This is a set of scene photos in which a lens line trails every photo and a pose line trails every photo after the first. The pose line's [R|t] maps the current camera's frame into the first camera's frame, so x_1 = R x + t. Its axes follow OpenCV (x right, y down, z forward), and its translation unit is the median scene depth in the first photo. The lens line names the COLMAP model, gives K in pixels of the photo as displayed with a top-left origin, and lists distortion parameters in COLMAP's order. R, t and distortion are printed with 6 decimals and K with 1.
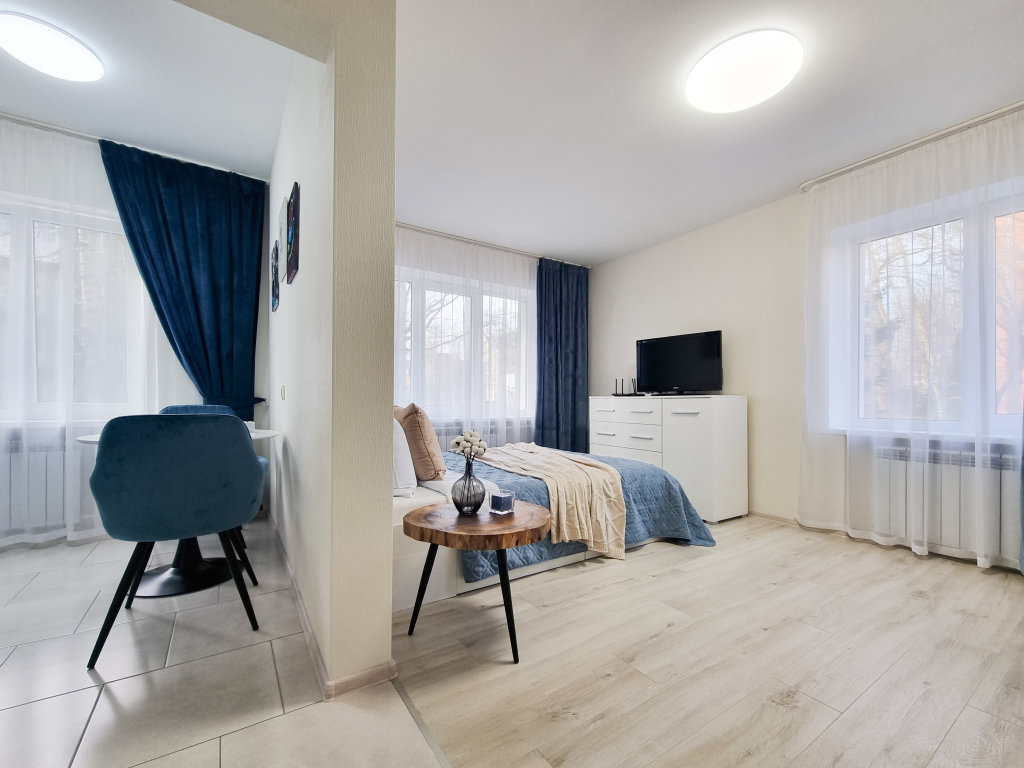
lens RADIAL K [[441.6, 0, 510.9], [0, 441.6, 387.4], [0, 0, 1]] dist [-0.002476, -0.000846]
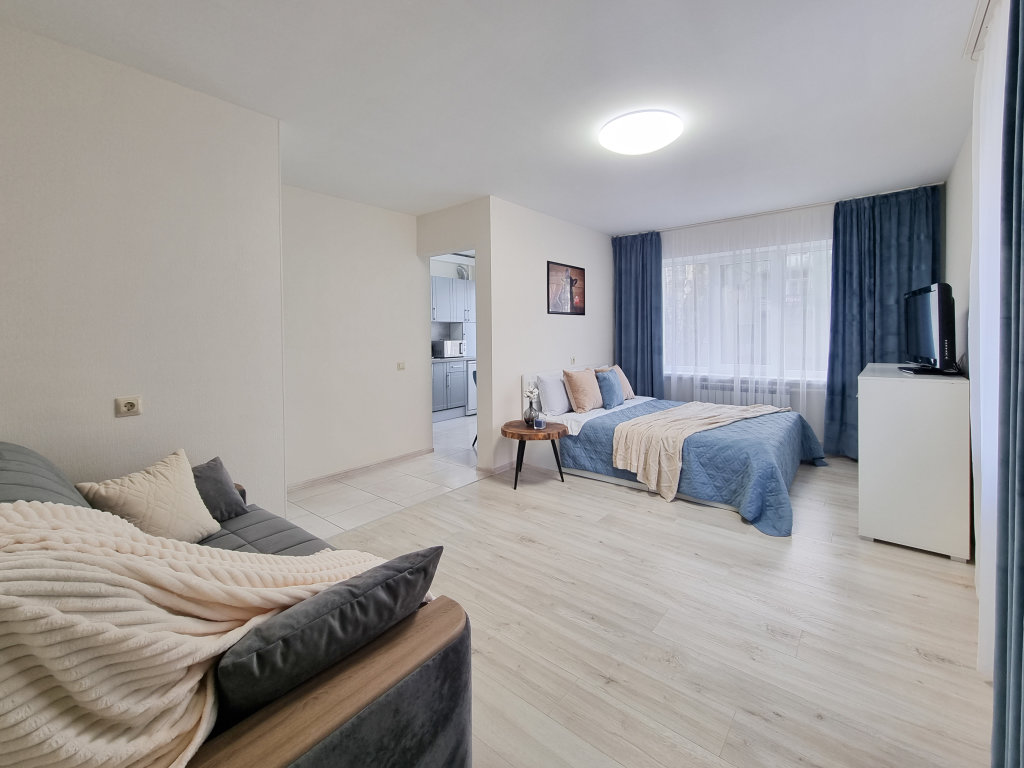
lens RADIAL K [[415.0, 0, 511.4], [0, 415.0, 382.5], [0, 0, 1]] dist [-0.009882, -0.000216]
pose [[0.294119, 0.097296, -0.950804, 1.375379], [0.036492, 0.992937, 0.112896, -0.118383], [0.955072, -0.067901, 0.288491, 0.271170]]
